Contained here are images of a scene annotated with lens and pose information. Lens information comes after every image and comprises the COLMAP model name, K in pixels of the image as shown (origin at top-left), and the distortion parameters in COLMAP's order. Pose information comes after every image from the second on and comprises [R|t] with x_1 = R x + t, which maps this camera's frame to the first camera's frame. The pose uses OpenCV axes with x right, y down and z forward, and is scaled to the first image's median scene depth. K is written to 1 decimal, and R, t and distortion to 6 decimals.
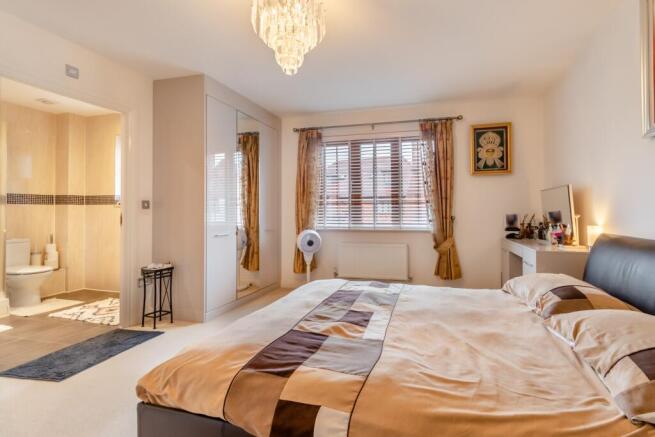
lens RADIAL K [[271.9, 0, 326.7], [0, 271.9, 212.2], [0, 0, 1]] dist [-0.007637, 0.000059]
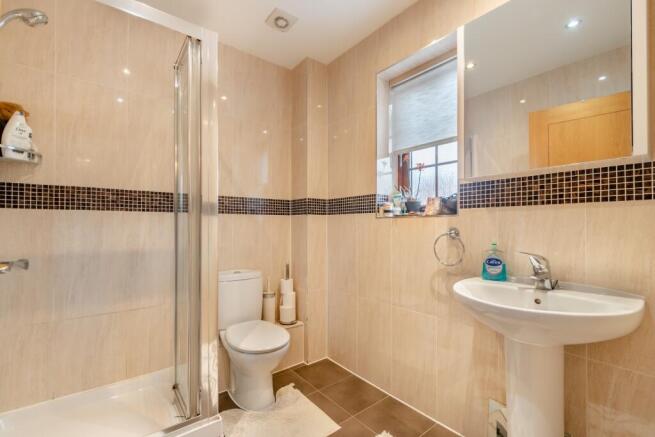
lens RADIAL K [[300.2, 0, 327.8], [0, 300.2, 218.9], [0, 0, 1]] dist [0.026953, 0.000020]
pose [[0.784996, -0.000858, -0.619500, -0.640166], [0.005328, 0.999971, 0.005366, -0.027054], [0.619478, -0.007513, 0.784978, 0.635473]]
